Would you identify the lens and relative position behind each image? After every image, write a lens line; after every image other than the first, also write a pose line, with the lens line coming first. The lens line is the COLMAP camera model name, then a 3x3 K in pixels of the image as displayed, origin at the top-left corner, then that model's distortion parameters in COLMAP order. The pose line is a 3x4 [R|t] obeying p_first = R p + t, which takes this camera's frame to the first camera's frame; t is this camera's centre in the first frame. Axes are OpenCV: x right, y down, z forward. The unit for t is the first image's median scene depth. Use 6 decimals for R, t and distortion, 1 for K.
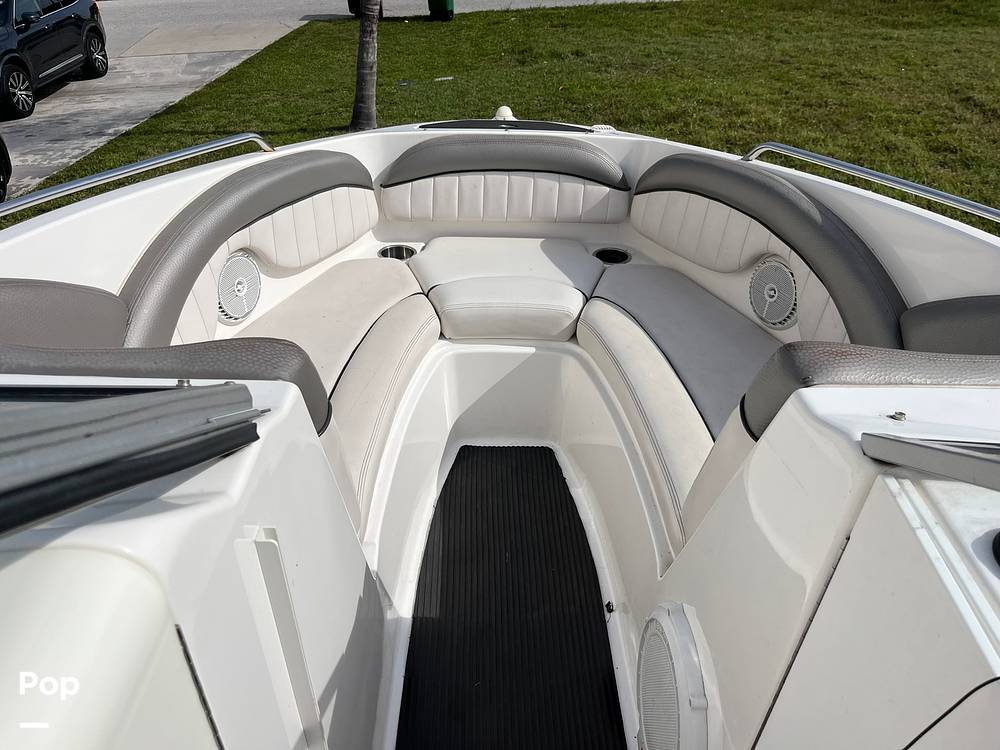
lens RADIAL K [[736.7, 0, 488.3], [0, 736.7, 354.7], [0, 0, 1]] dist [0.058600, -0.081553]
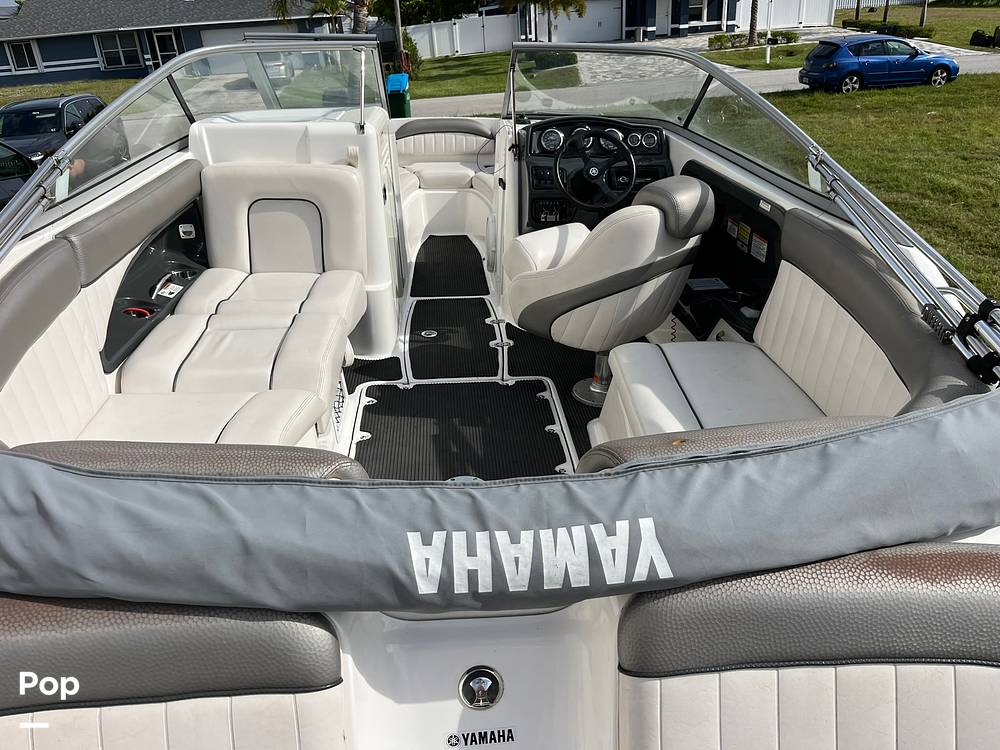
lens RADIAL K [[854.1, 0, 526.6], [0, 854.1, 373.3], [0, 0, 1]] dist [0.063920, -0.108892]
pose [[0.995202, -0.055519, 0.080567, 0.026019], [0.068865, 0.982389, -0.173693, 1.026948], [-0.069505, 0.178408, 0.981499, -1.626233]]
